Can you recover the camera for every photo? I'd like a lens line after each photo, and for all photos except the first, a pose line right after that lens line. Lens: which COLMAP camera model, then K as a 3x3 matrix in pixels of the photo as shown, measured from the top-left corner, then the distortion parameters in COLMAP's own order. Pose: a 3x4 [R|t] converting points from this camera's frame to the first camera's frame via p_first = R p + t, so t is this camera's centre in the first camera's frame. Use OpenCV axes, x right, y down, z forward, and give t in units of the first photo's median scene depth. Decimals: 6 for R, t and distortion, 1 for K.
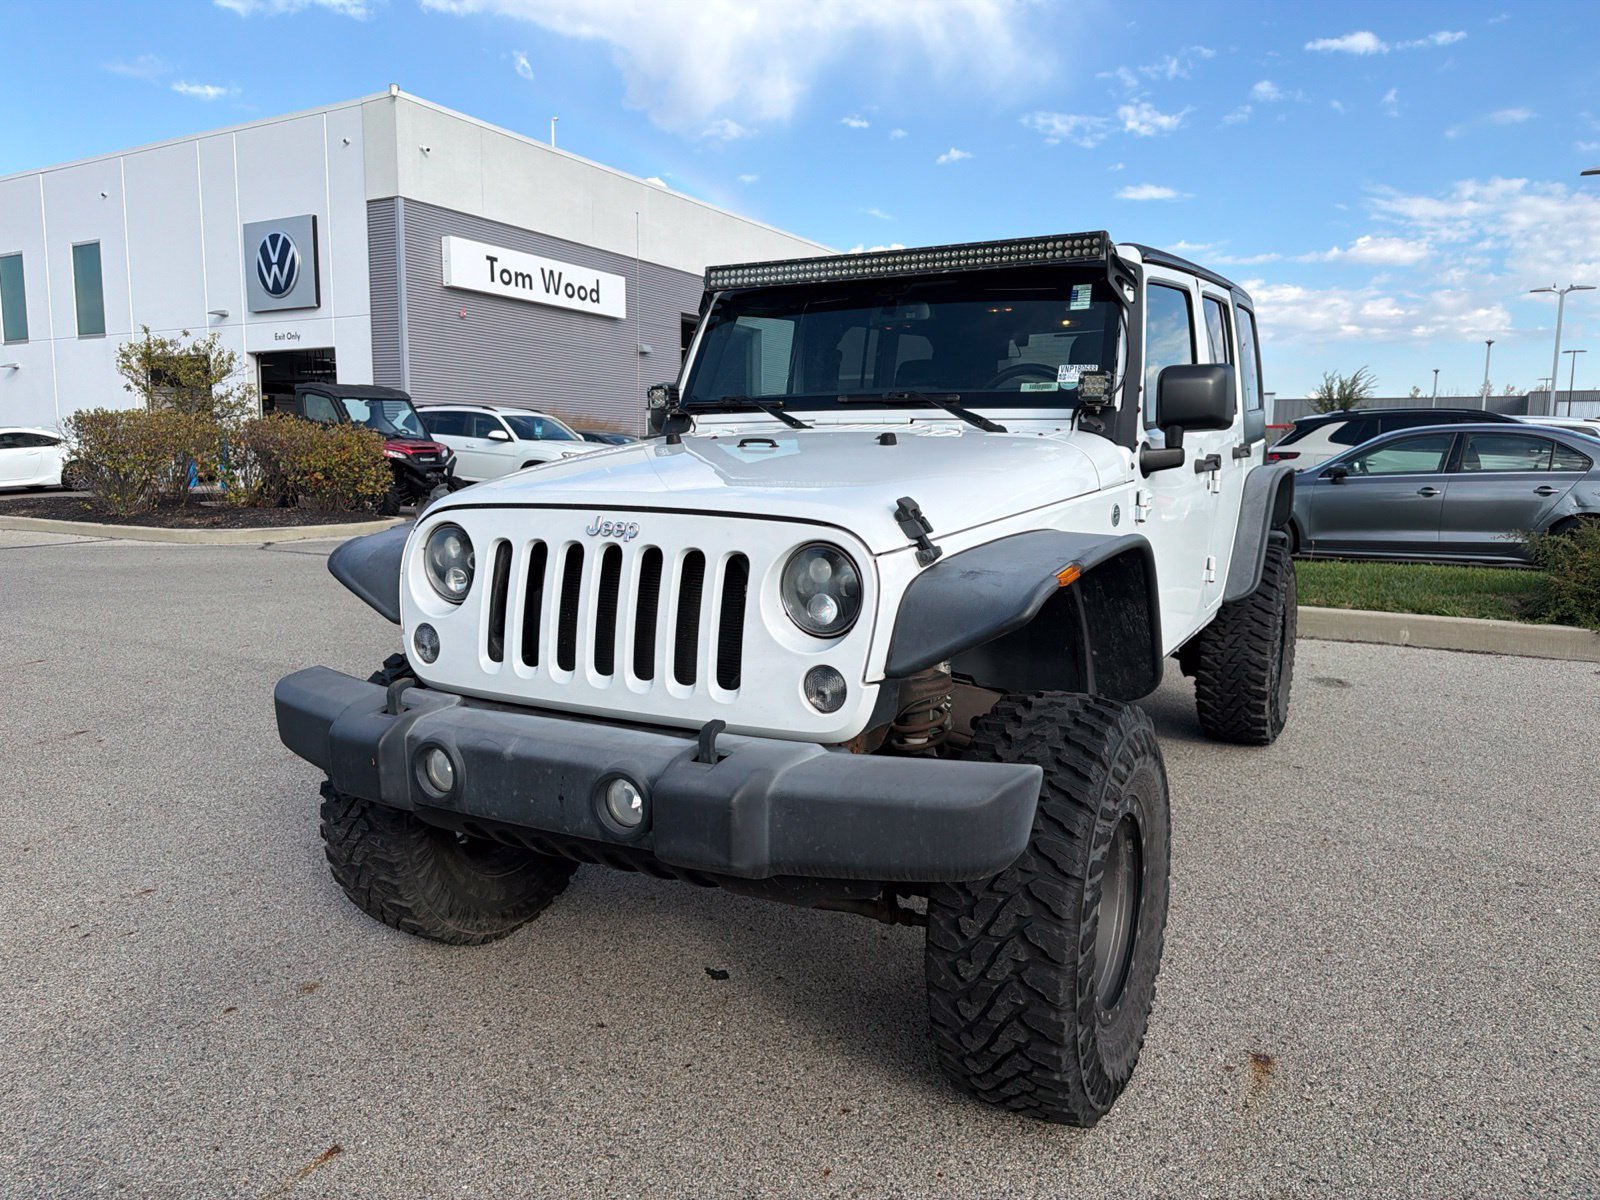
lens RADIAL K [[1138.0, 0, 825.1], [0, 1138.0, 585.8], [0, 0, 1]] dist [0.026262, -0.053467]
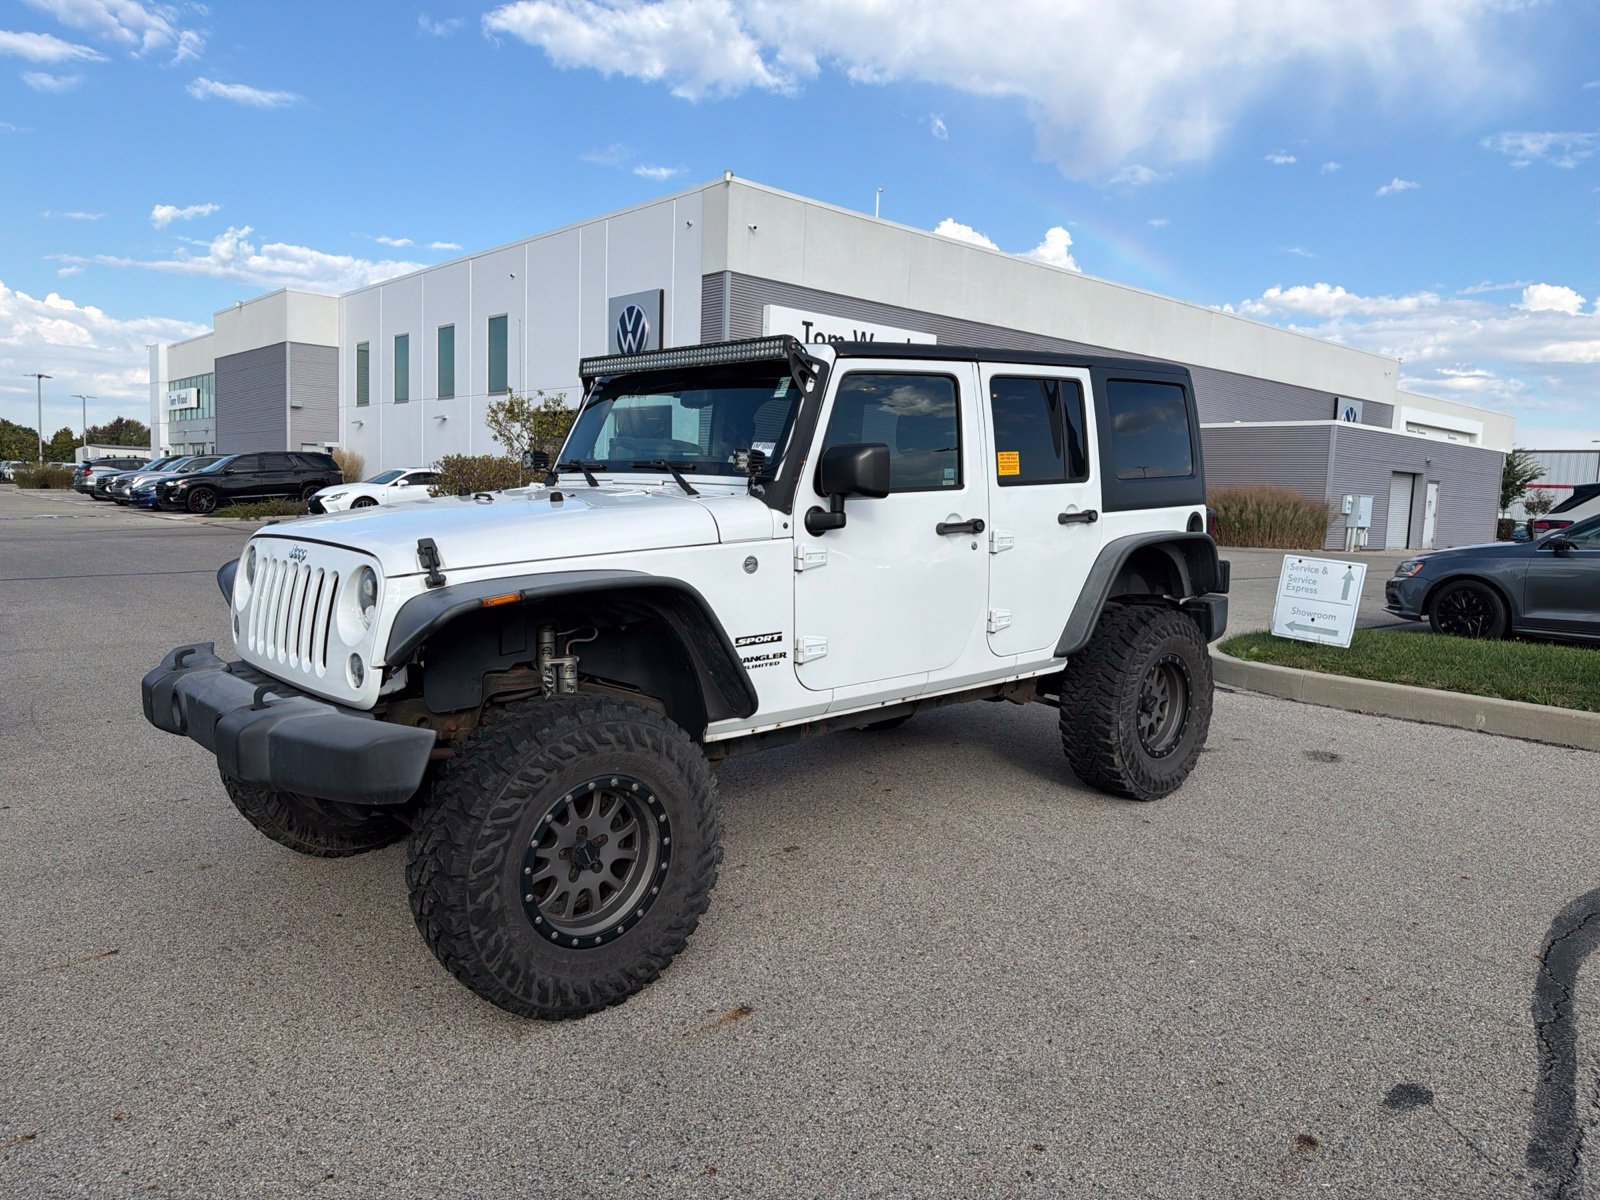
lens RADIAL K [[1121.2, 0, 818.8], [0, 1121.2, 601.6], [0, 0, 1]] dist [0.078954, -0.117252]
pose [[0.946319, 0.054538, -0.318599, 0.103671], [-0.063659, 0.997804, -0.018279, -0.000630], [0.316902, 0.037579, 0.947713, -0.017775]]
